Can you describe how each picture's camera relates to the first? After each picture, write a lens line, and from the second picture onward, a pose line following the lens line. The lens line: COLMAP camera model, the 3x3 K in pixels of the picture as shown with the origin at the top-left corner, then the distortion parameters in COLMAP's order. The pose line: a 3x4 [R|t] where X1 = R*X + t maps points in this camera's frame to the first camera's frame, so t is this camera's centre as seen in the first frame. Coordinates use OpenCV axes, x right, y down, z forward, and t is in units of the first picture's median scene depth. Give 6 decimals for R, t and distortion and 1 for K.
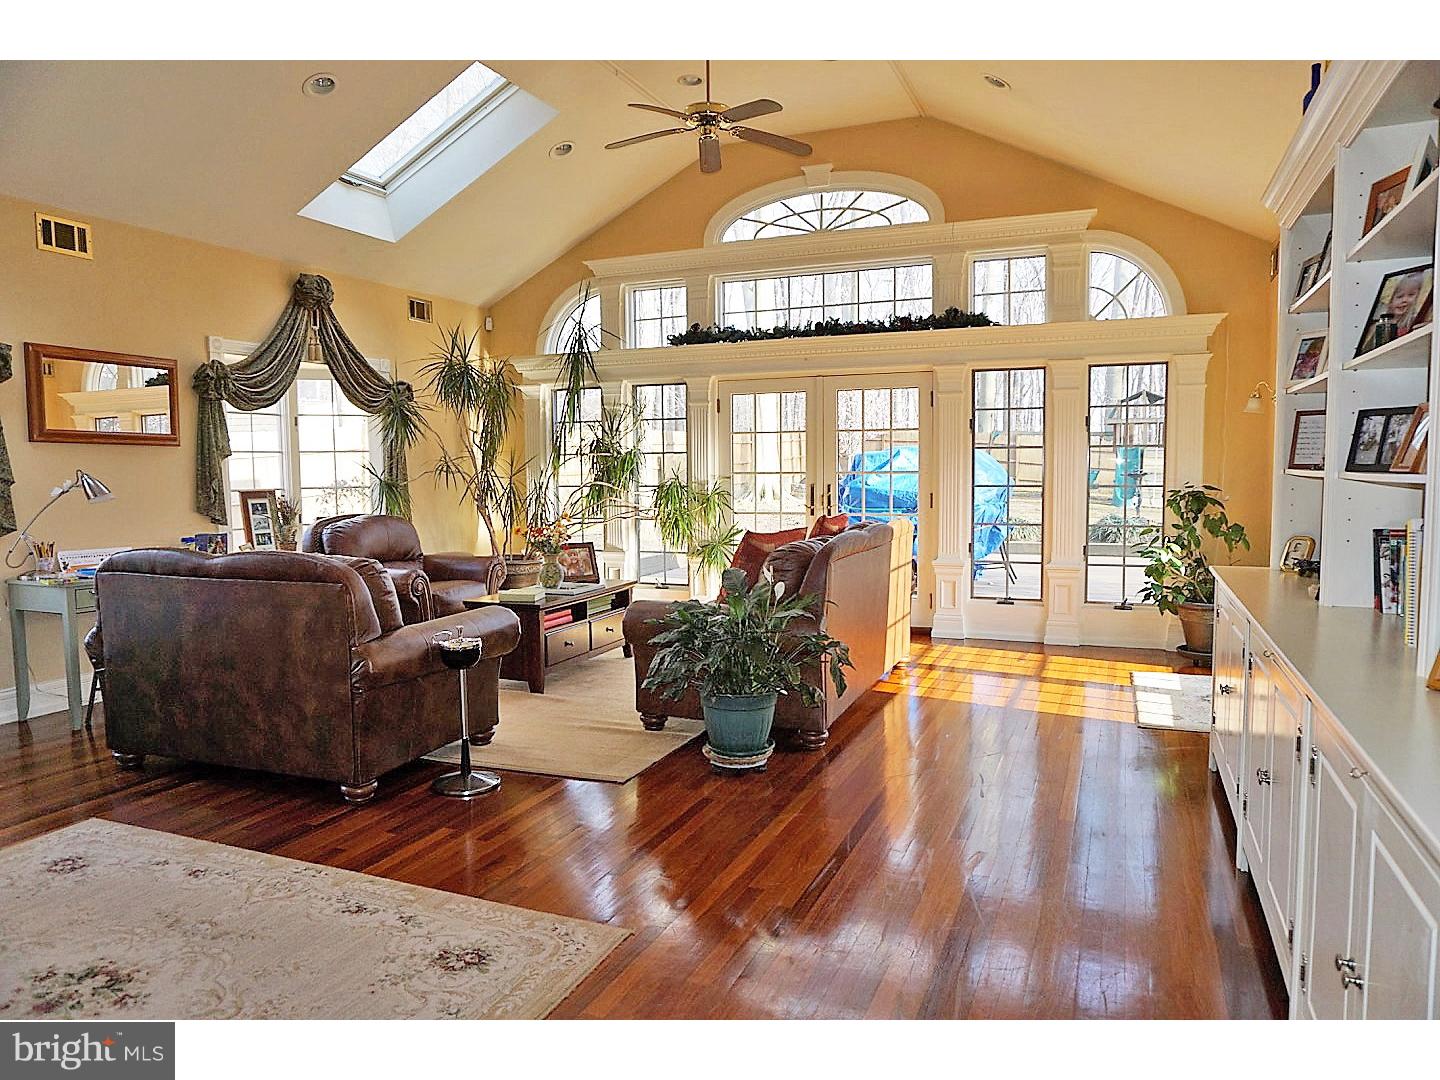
lens RADIAL K [[958.4, 0, 720.0], [0, 958.4, 540.0], [0, 0, 1]] dist [-0.049611, 0.039116]
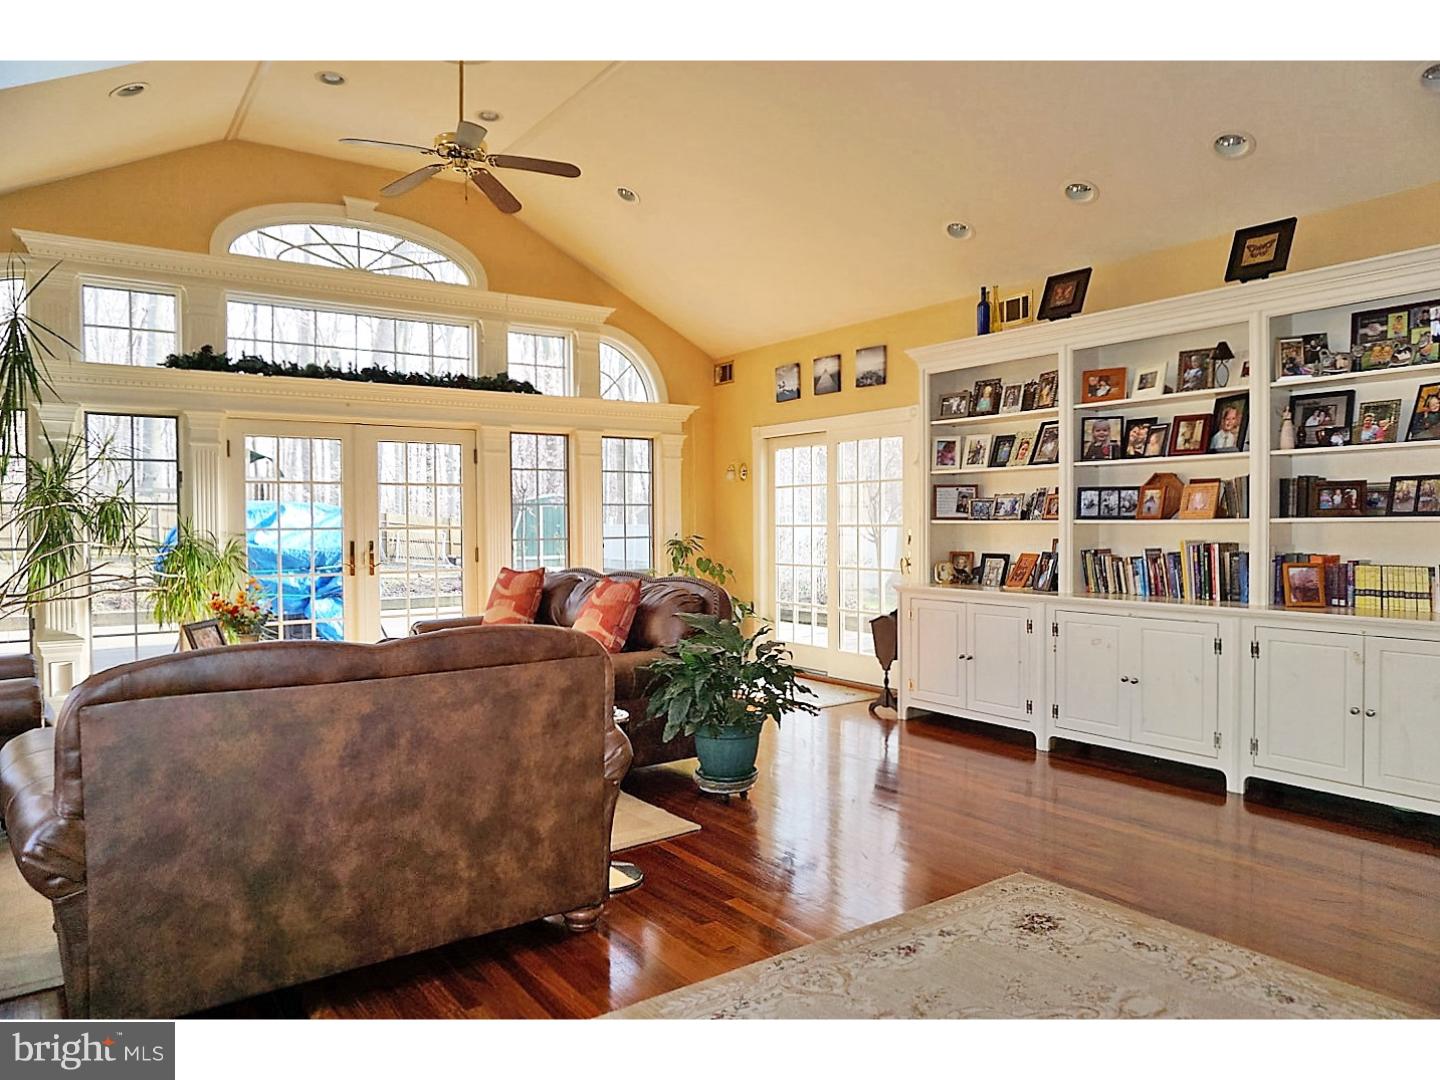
lens RADIAL K [[967.6, 0, 716.5], [0, 967.6, 541.6], [0, 0, 1]] dist [-0.044274, 0.027829]
pose [[0.527442, -0.014824, 0.849462, -0.587100], [0.068034, 0.997374, -0.024838, -0.013392], [-0.846863, 0.070893, 0.527065, 0.262864]]
